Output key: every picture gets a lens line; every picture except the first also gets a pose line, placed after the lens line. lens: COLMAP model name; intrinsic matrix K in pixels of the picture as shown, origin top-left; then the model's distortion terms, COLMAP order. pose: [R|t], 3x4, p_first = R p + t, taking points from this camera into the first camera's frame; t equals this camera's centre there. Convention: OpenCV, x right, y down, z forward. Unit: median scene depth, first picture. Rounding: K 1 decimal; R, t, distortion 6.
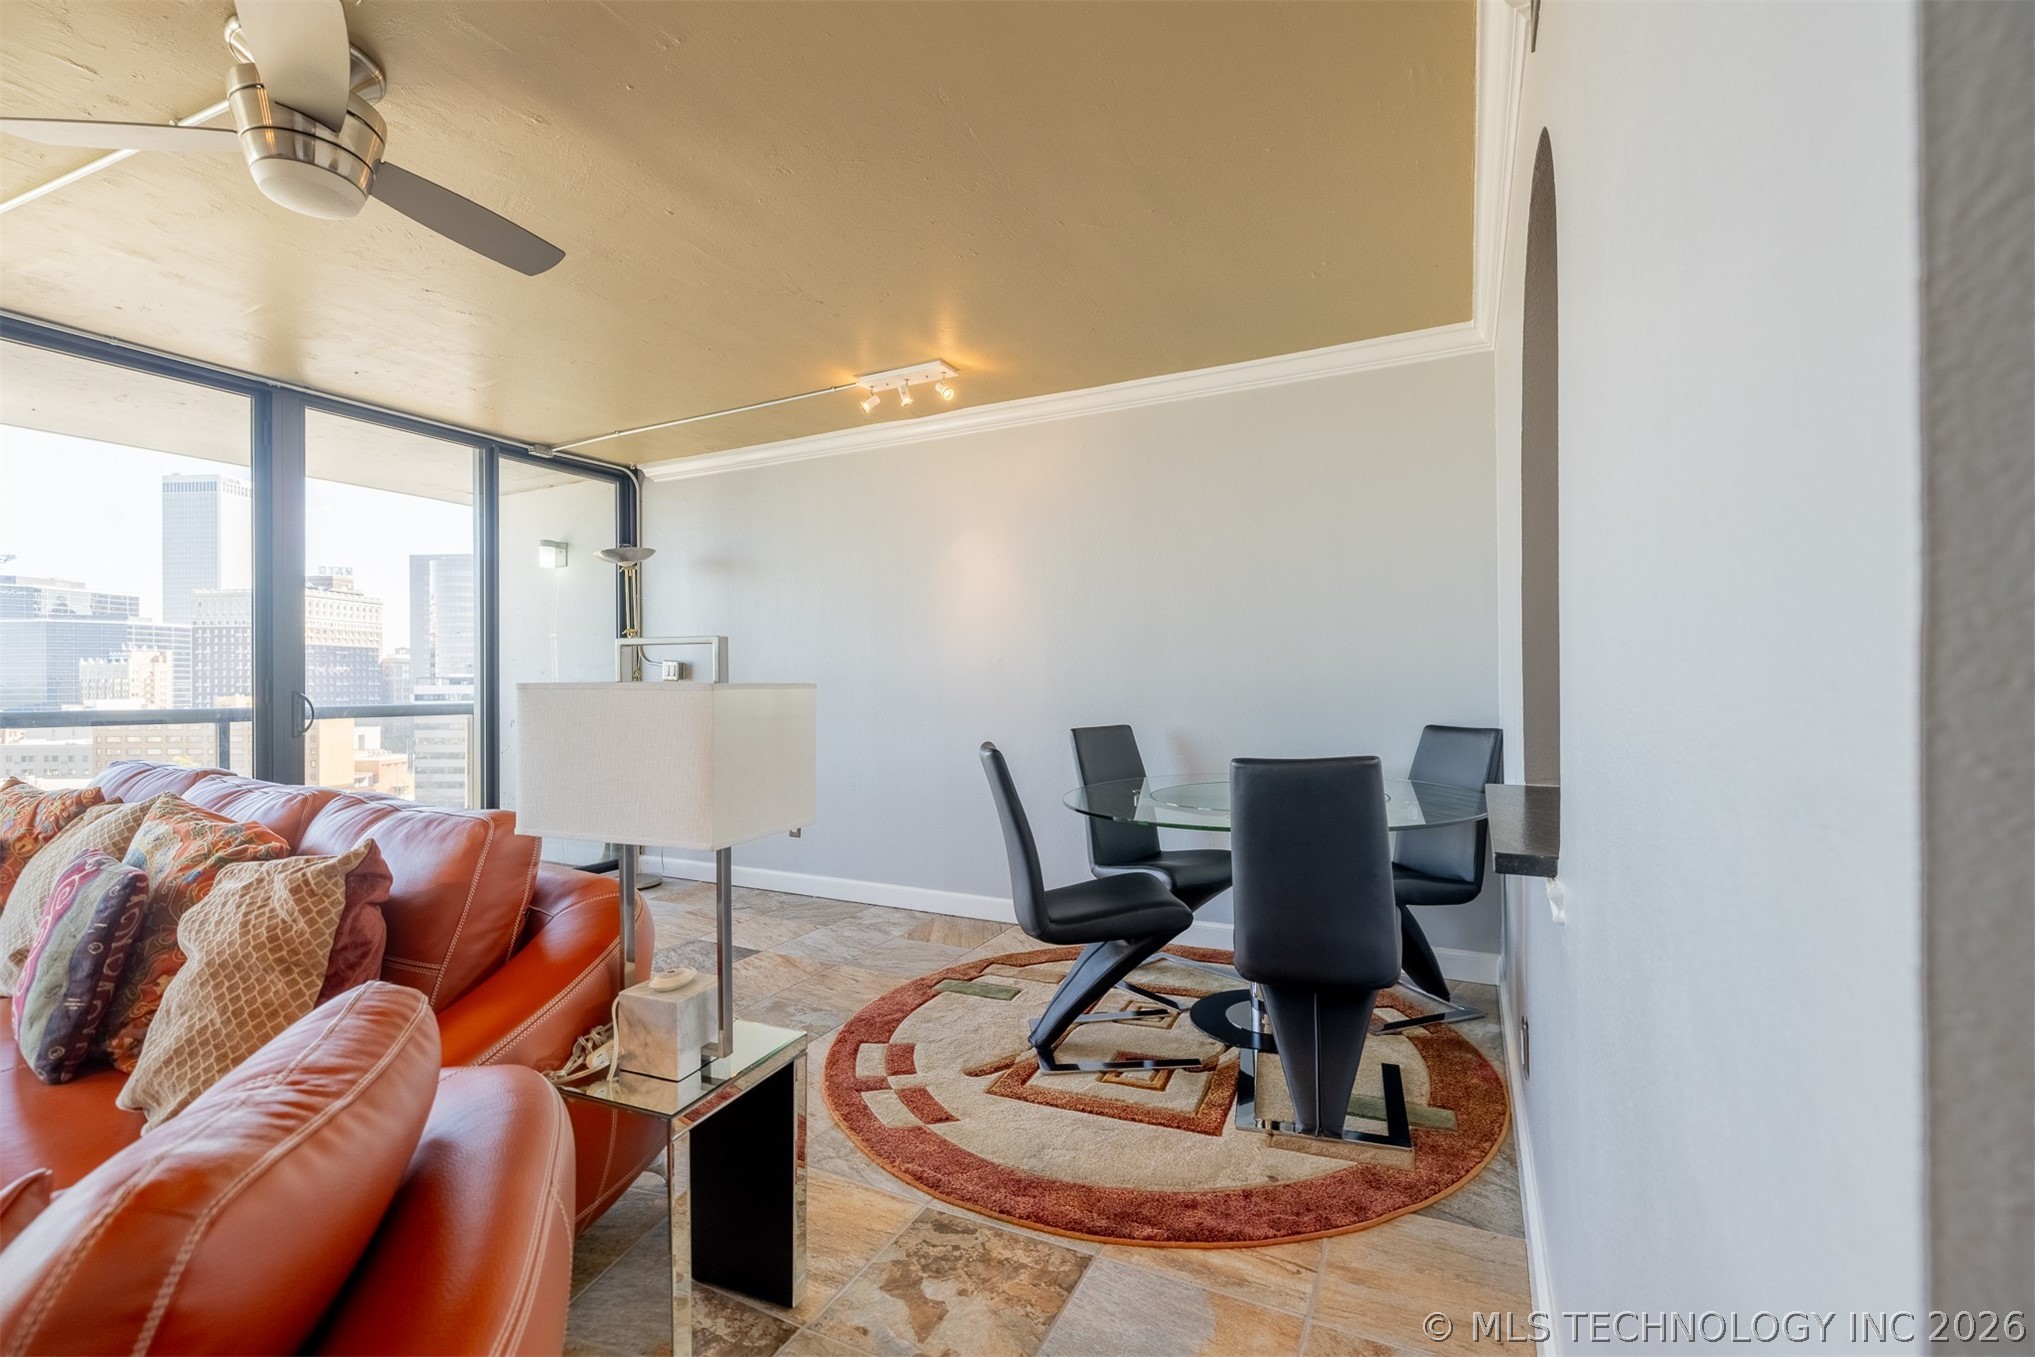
lens RADIAL K [[857.7, 0, 1017.9], [0, 857.7, 680.3], [0, 0, 1]] dist [0.002512, -0.000572]
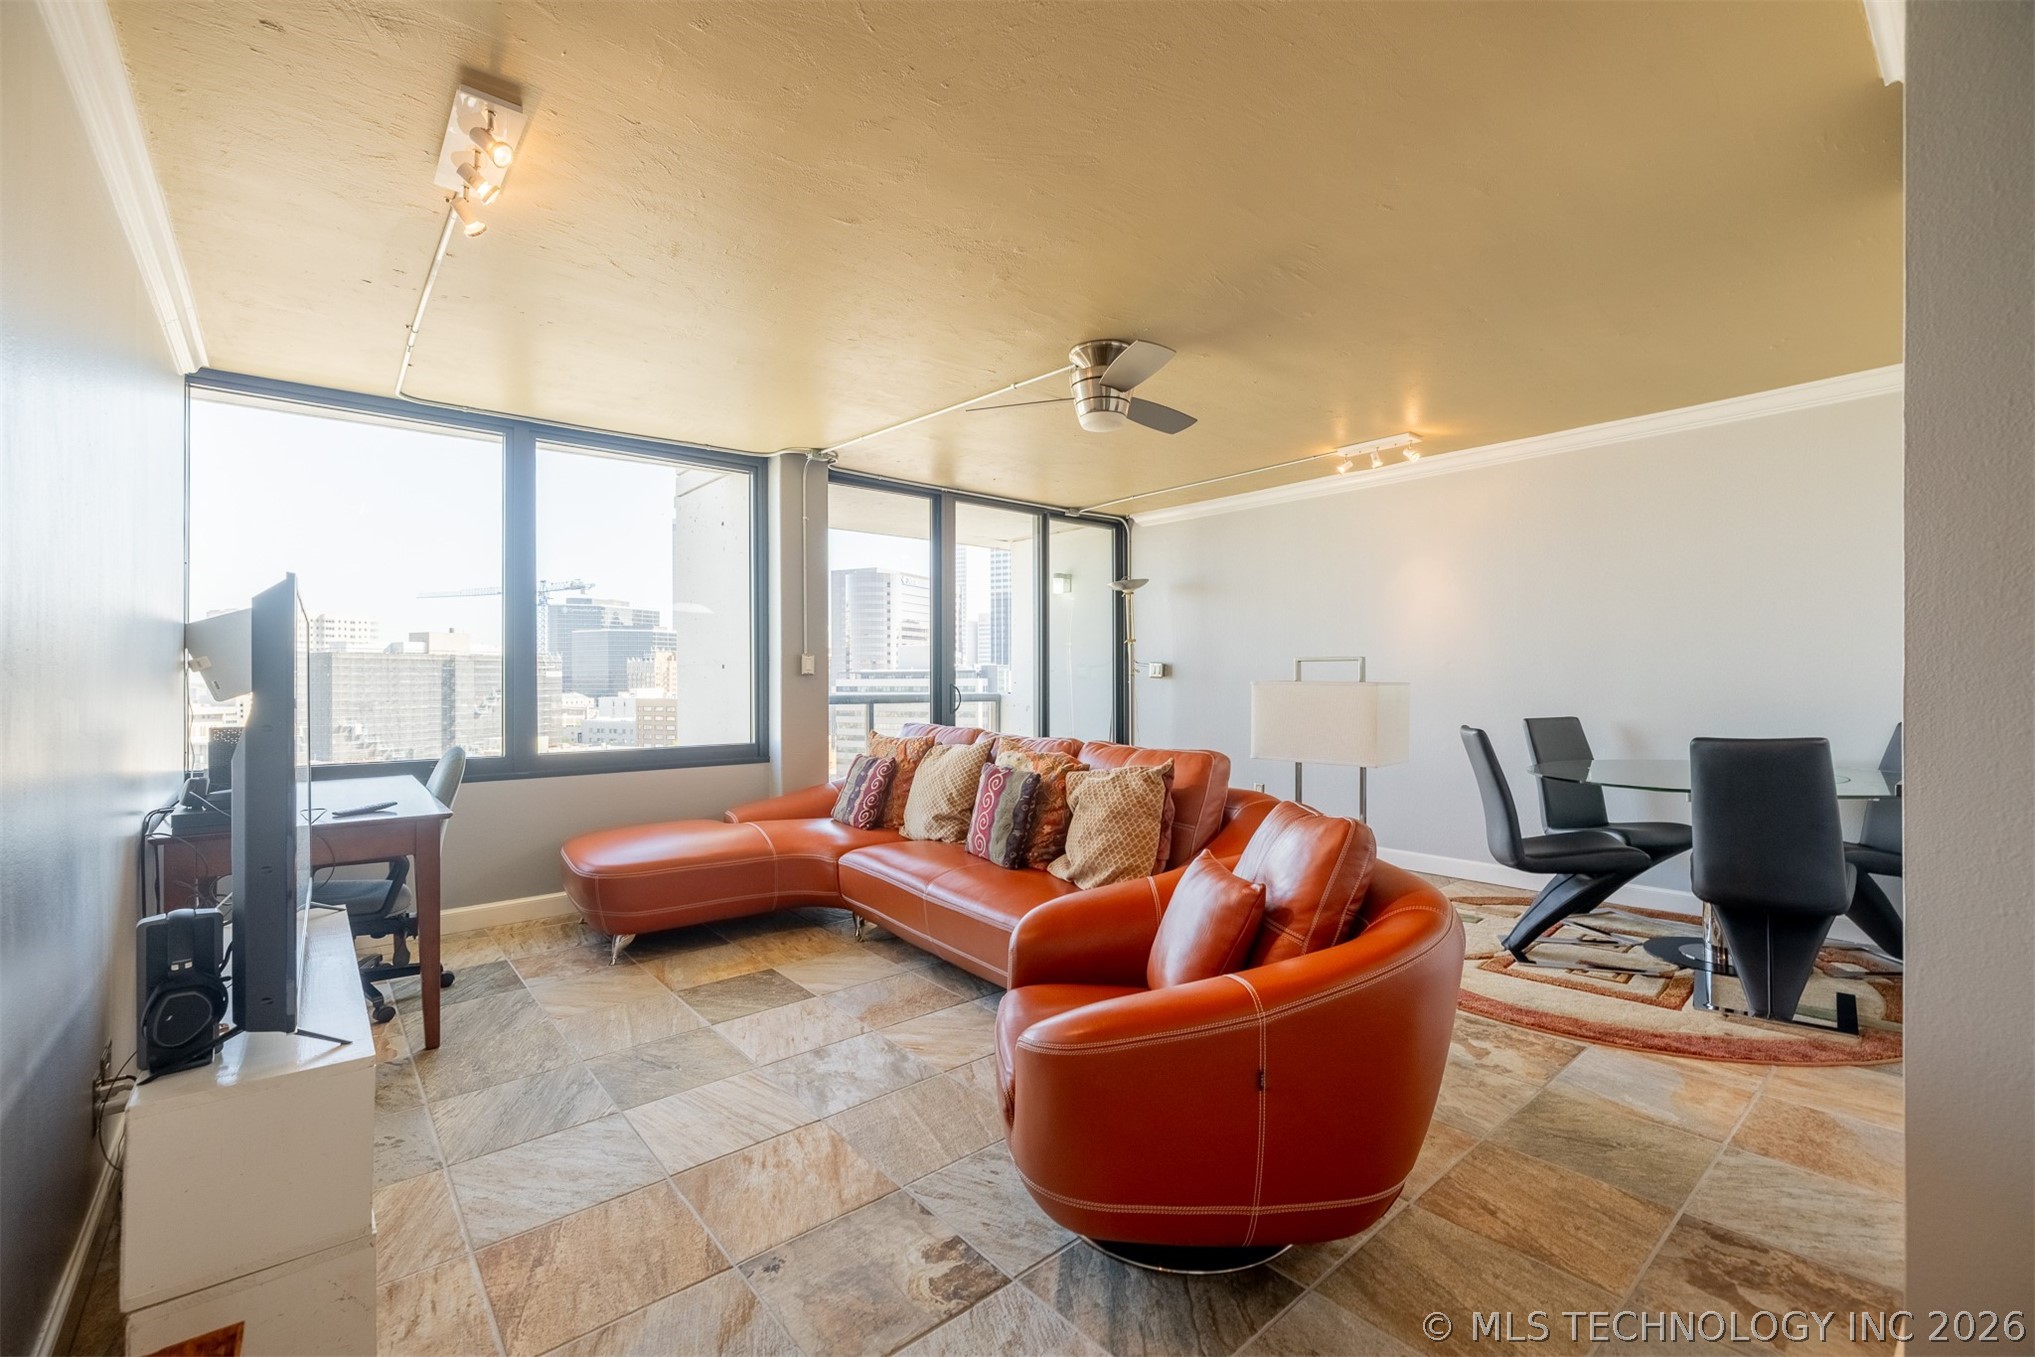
lens RADIAL K [[857.7, 0, 1014.3], [0, 857.7, 678.8], [0, 0, 1]] dist [0.002512, -0.000572]
pose [[0.922383, 0.003970, -0.386257, -0.178599], [-0.002399, 0.999987, 0.004549, -0.005567], [0.386270, -0.003269, 0.922380, -0.556026]]
